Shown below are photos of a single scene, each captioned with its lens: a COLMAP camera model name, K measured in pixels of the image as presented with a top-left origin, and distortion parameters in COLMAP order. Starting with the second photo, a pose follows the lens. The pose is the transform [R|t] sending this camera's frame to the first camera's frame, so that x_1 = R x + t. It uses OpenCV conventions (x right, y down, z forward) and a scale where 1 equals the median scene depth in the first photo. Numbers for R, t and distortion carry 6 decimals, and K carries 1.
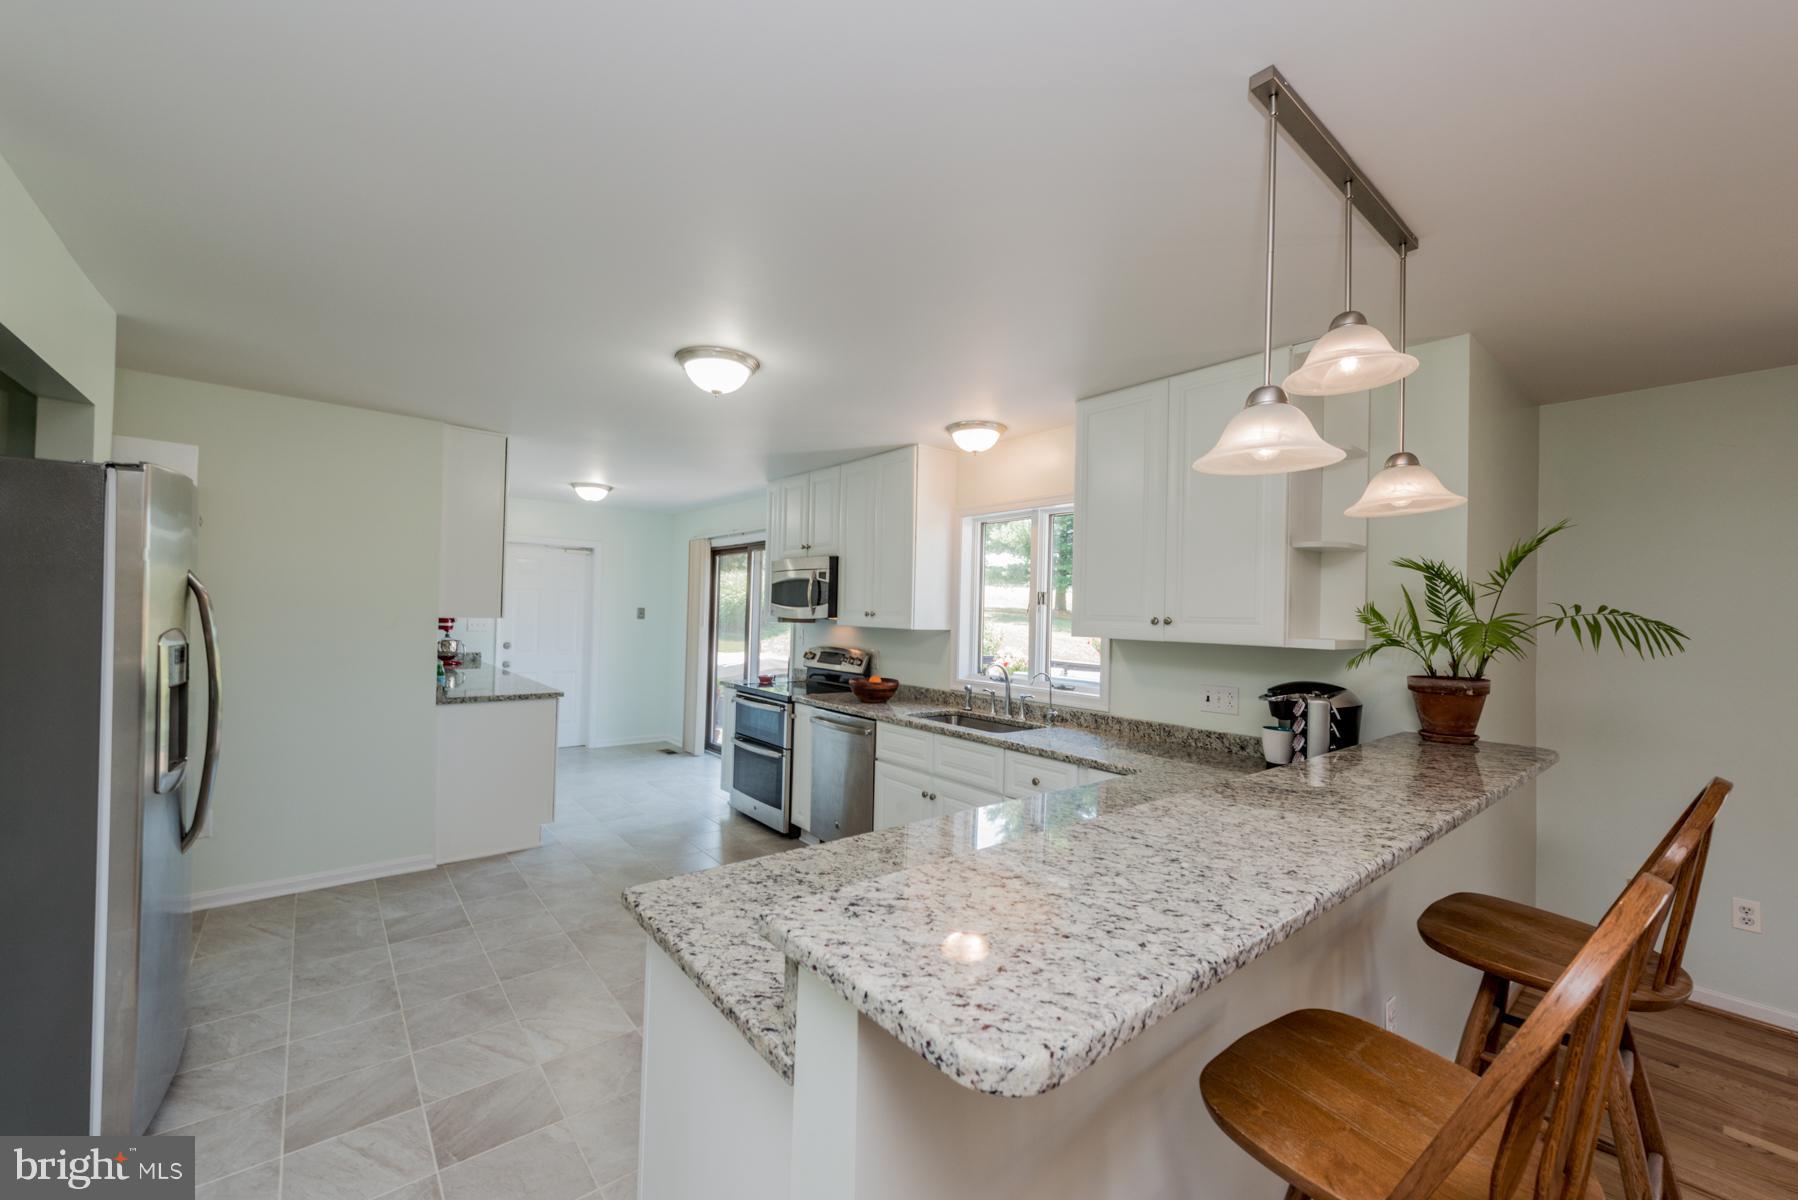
lens RADIAL K [[705.0, 0, 903.6], [0, 705.0, 603.7], [0, 0, 1]] dist [0.011955, -0.002226]
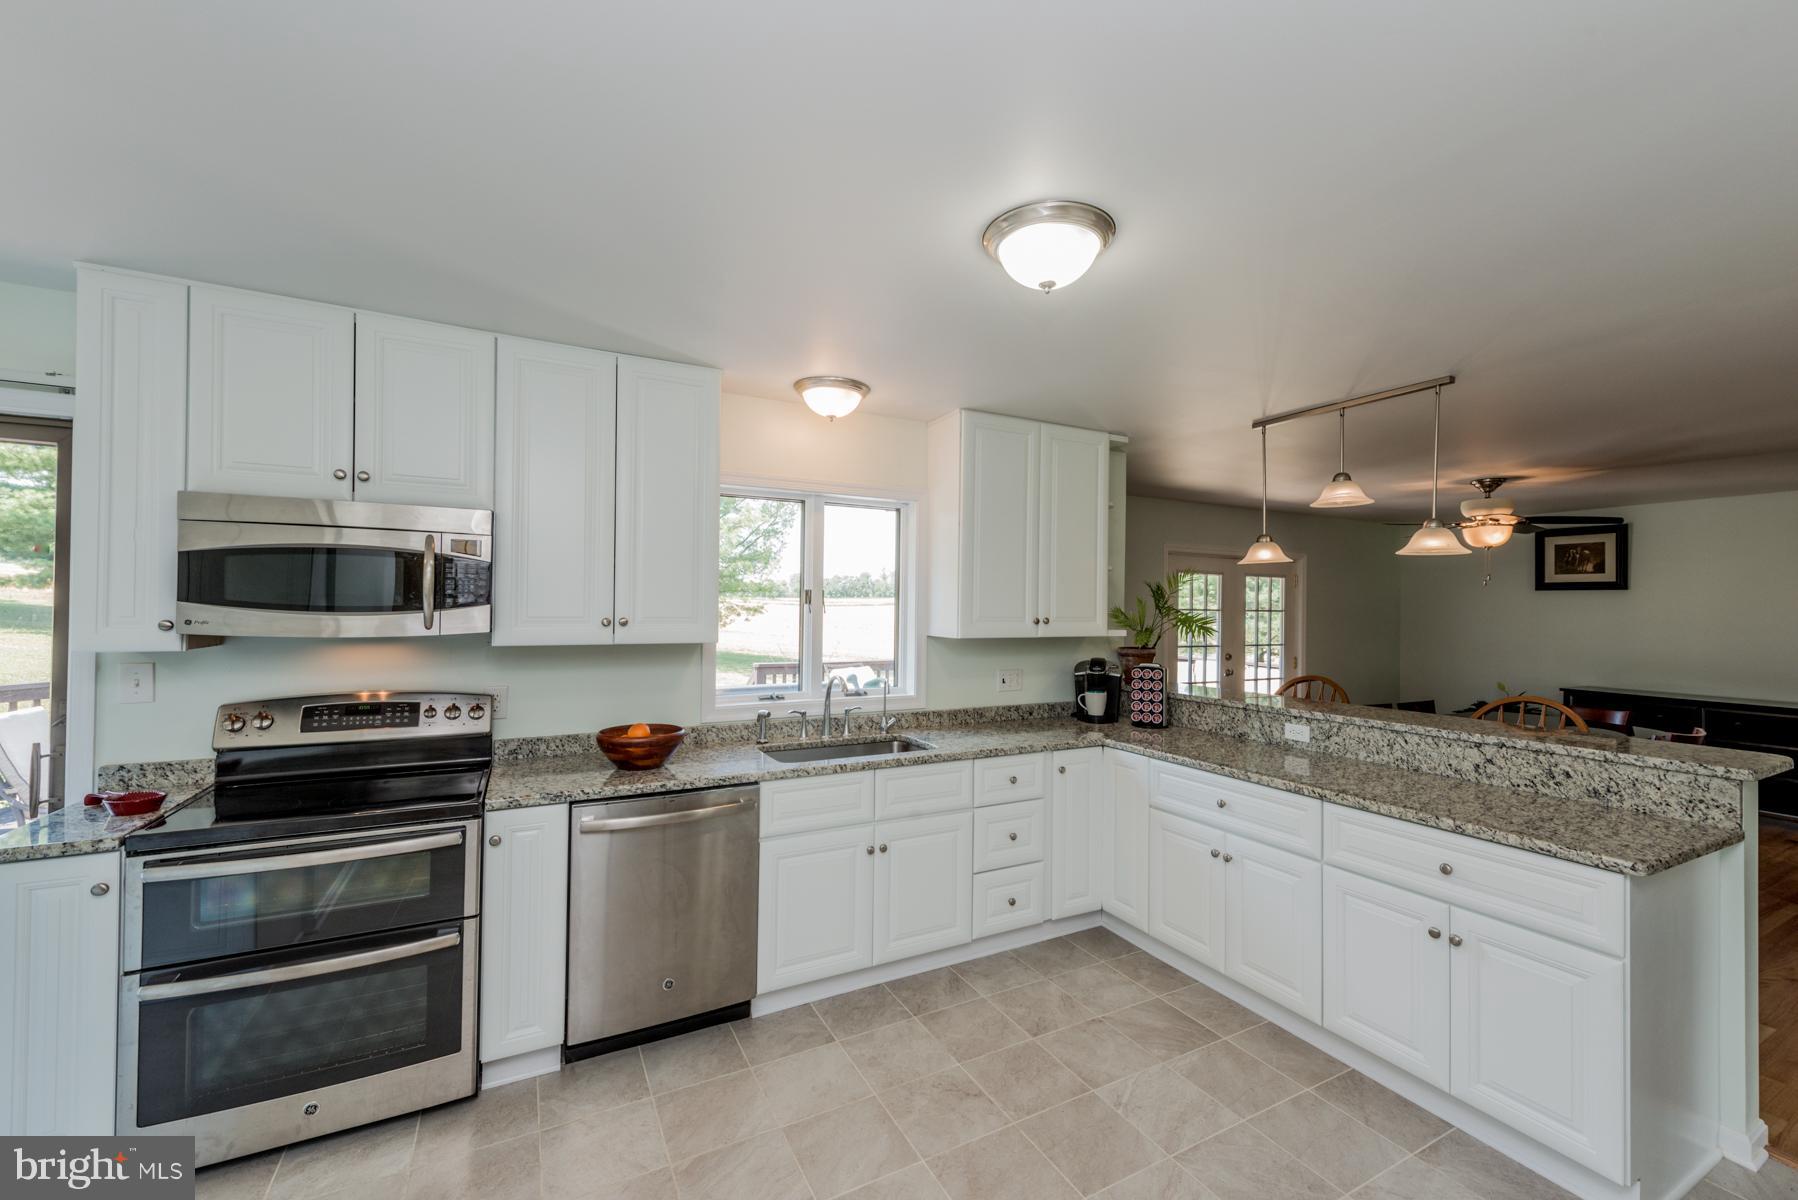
lens RADIAL K [[705.0, 0, 927.6], [0, 705.0, 608.6], [0, 0, 1]] dist [0.011955, -0.002226]
pose [[0.201114, -0.022341, 0.979313, -0.849360], [-0.015259, 0.999547, 0.025936, -0.024720], [-0.979449, -0.020159, 0.200682, 0.920449]]
